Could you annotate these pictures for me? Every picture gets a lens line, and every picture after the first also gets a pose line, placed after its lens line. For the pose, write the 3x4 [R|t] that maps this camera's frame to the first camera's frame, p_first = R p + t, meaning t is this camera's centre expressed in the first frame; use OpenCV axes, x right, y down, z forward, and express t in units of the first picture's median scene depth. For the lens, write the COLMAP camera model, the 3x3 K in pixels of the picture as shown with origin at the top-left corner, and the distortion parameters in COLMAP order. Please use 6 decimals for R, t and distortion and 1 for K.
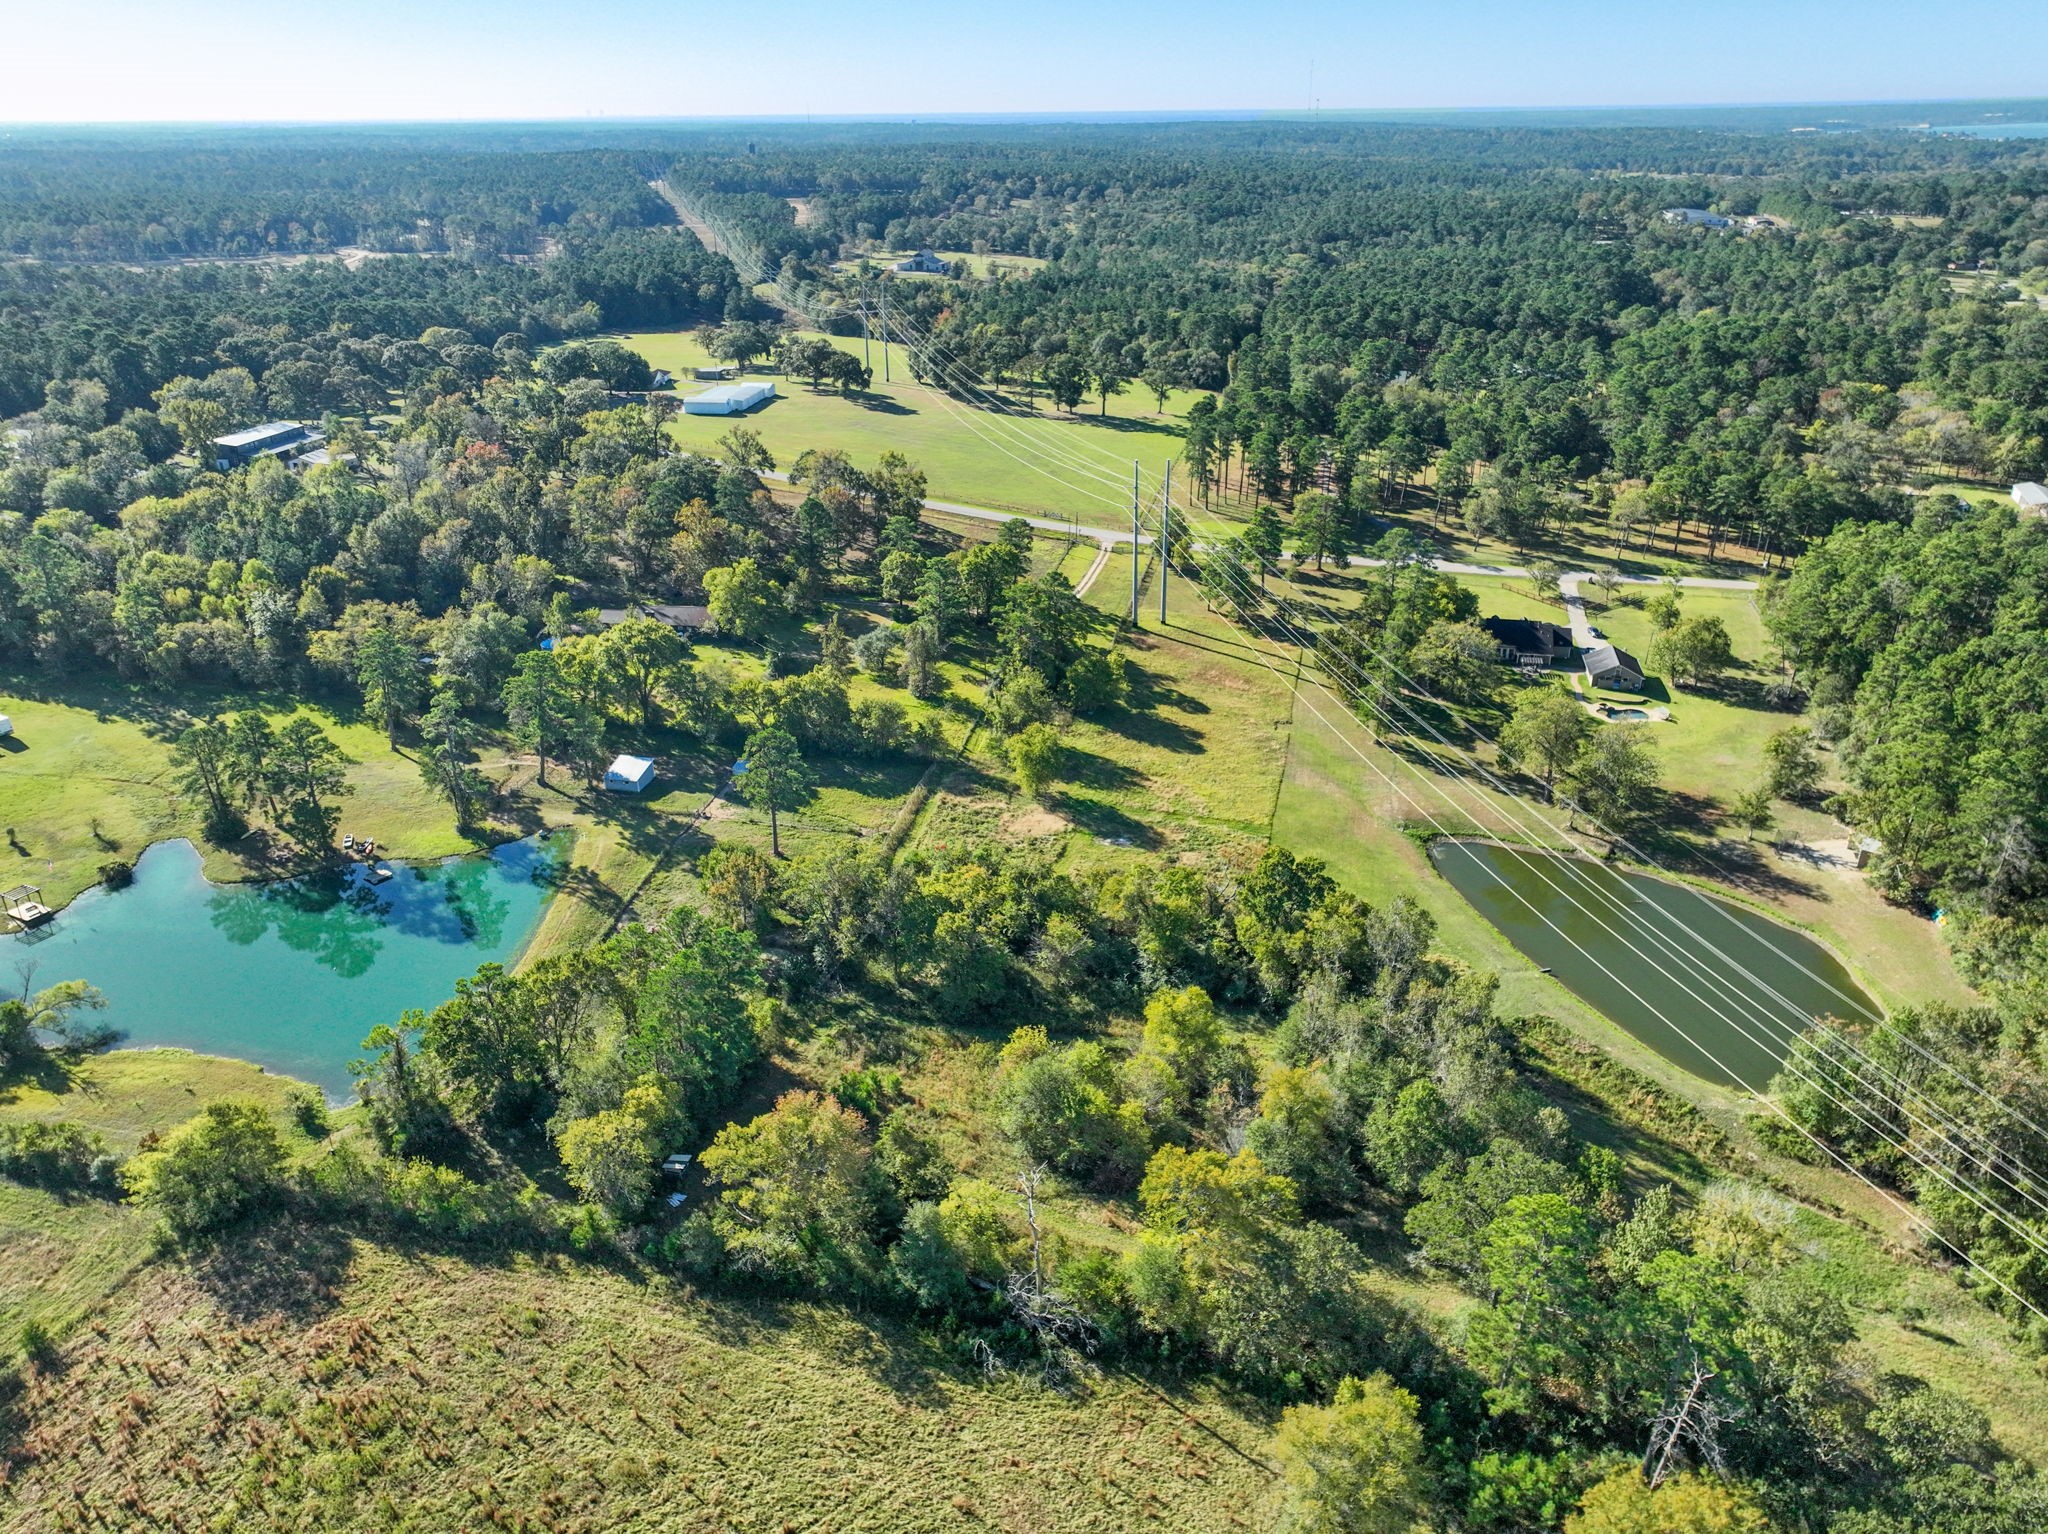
lens RADIAL K [[1468.7, 0, 1024.0], [0, 1468.7, 767.0], [0, 0, 1]] dist [0.001648, 0.010864]
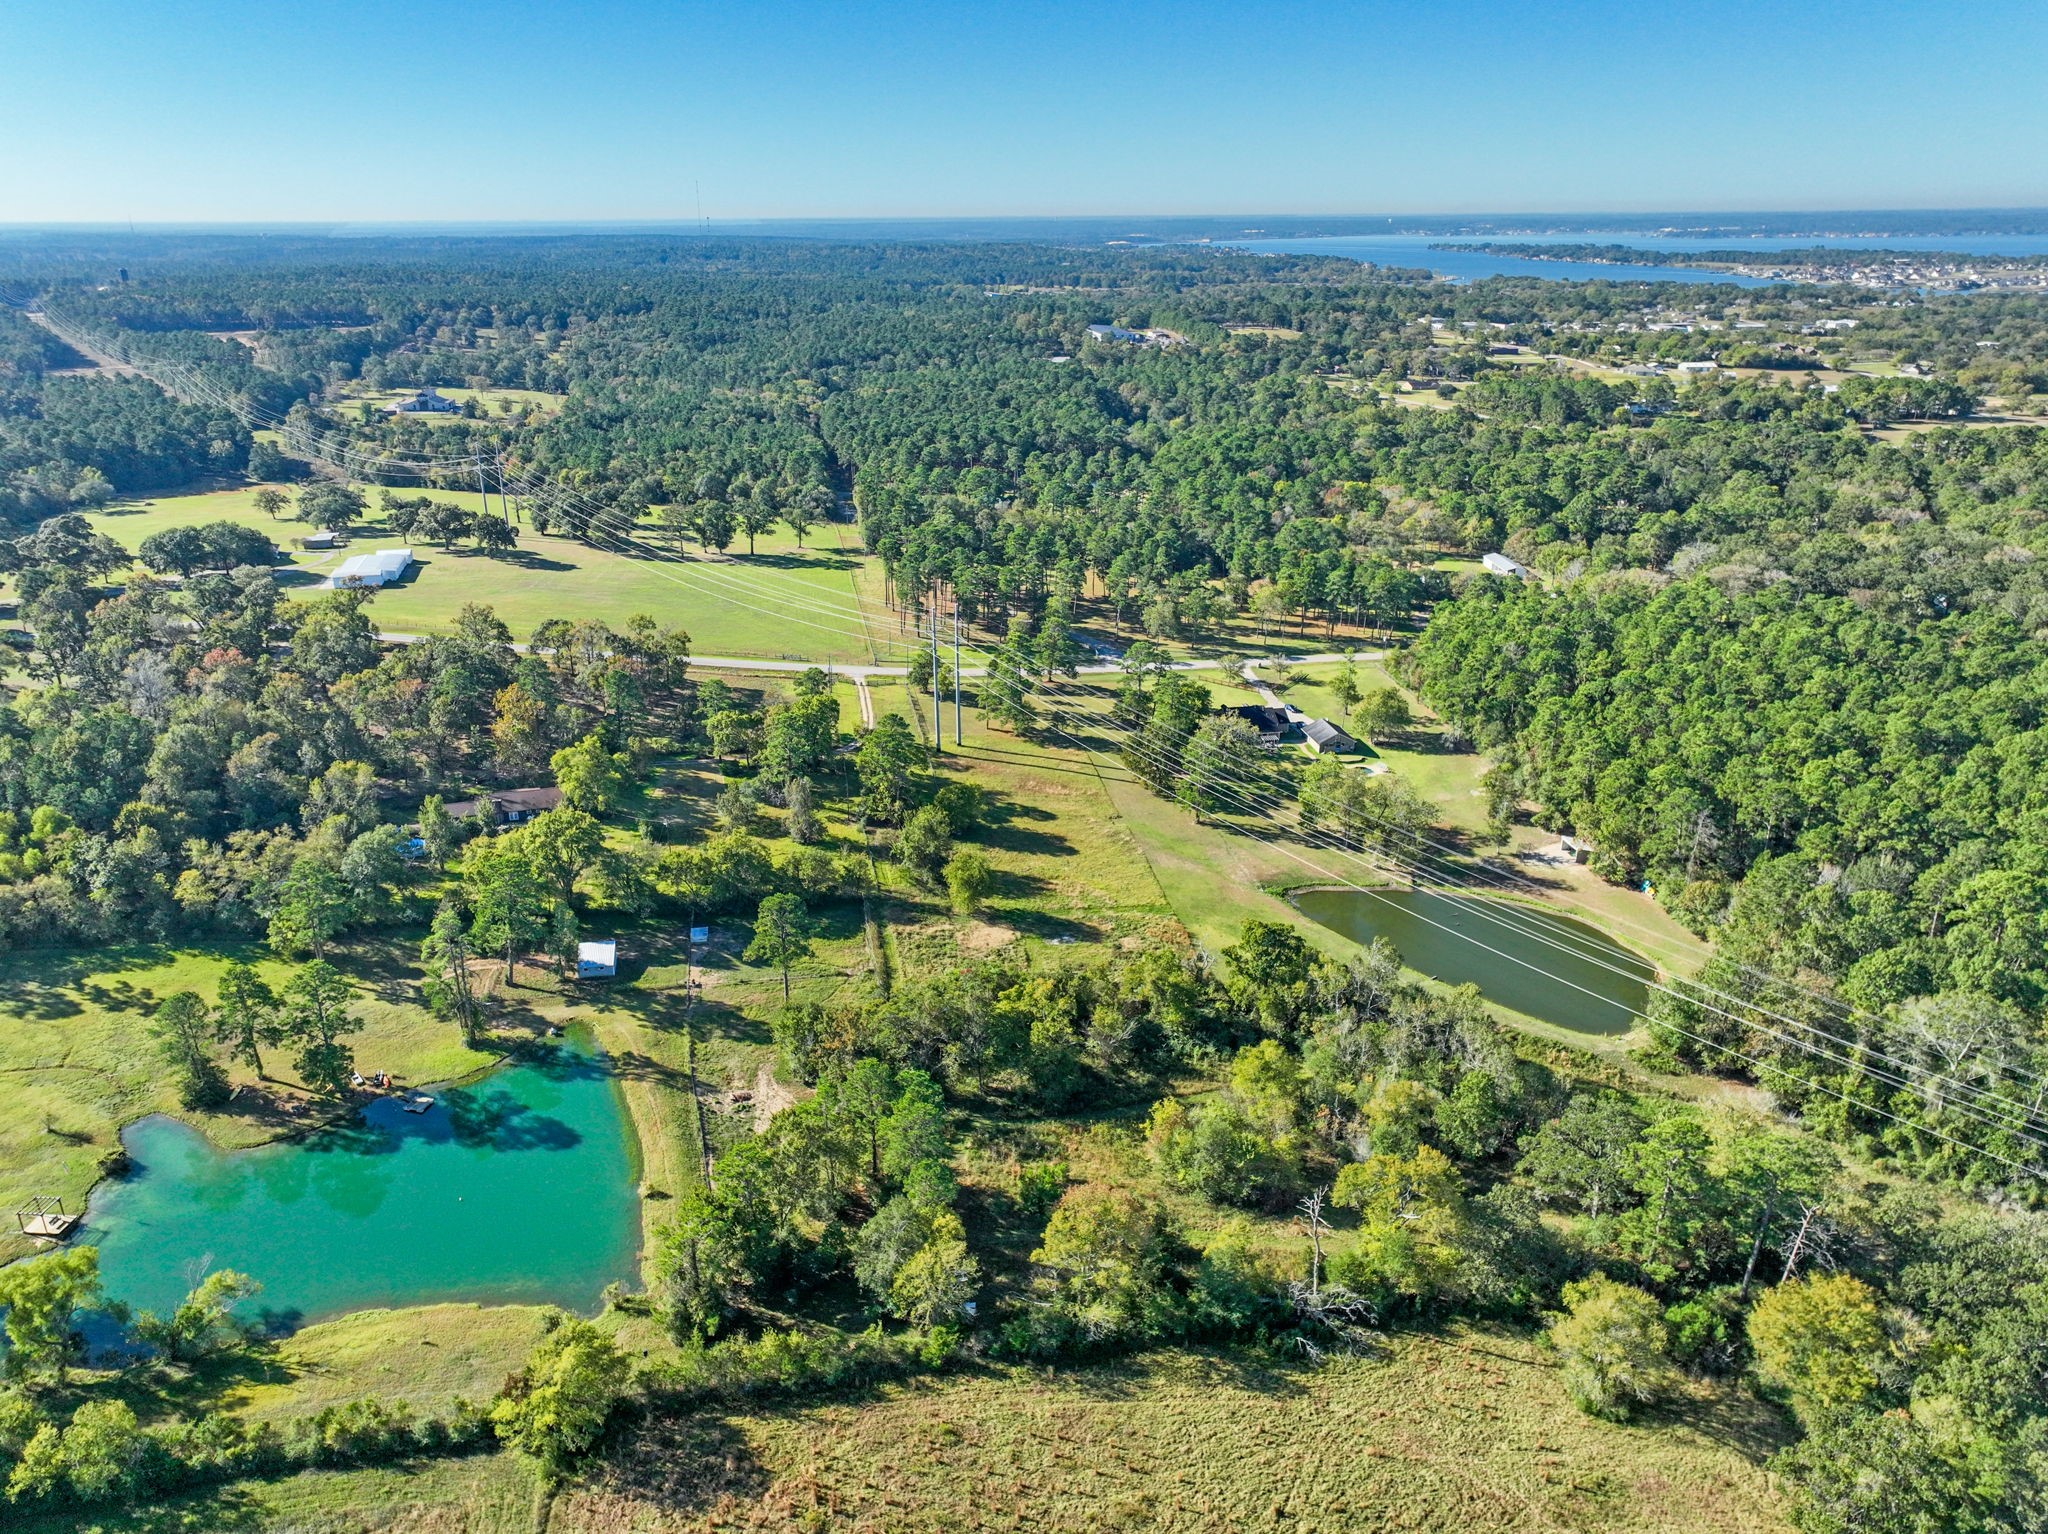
lens RADIAL K [[1436.8, 0, 1009.5], [0, 1436.8, 768.7], [0, 0, 1]] dist [-0.001062, 0.022675]
pose [[0.924902, -0.135190, 0.355359, -0.389143], [0.154968, 0.987533, -0.027647, -0.063206], [-0.347191, 0.080640, 0.934321, -0.074454]]
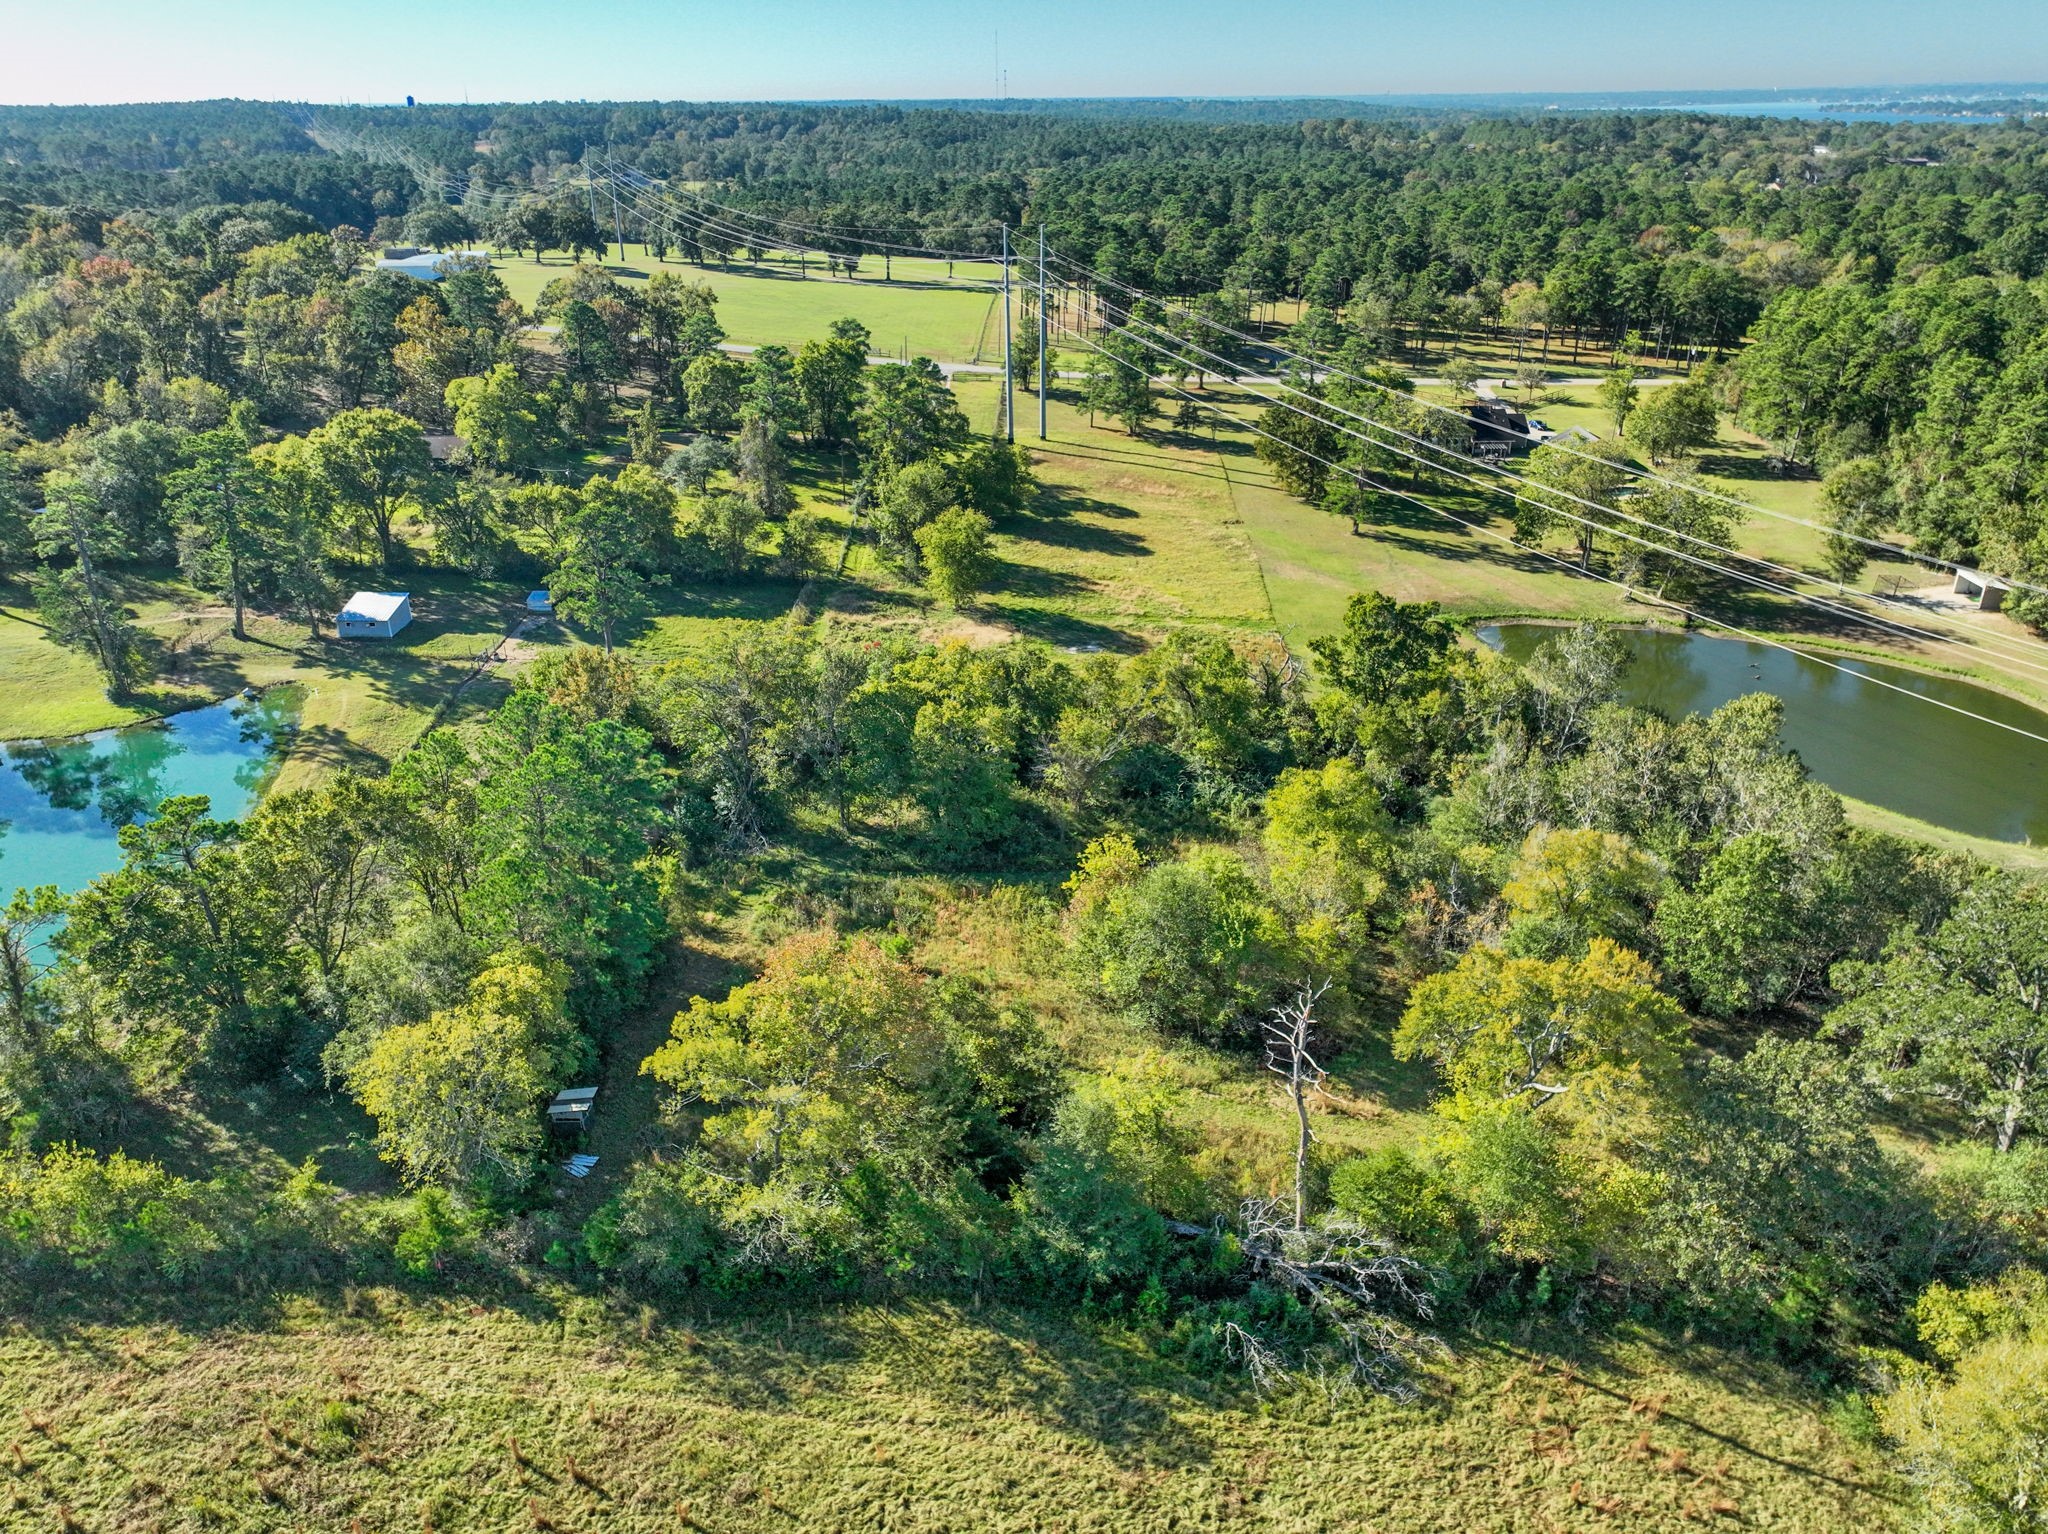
lens RADIAL K [[1479.8, 0, 1030.3], [0, 1479.8, 760.9], [0, 0, 1]] dist [-0.000446, 0.014195]
pose [[0.979523, -0.079723, 0.184877, -0.112866], [0.079636, 0.996793, 0.007908, 0.105130], [-0.184914, 0.006977, 0.982730, 0.289269]]
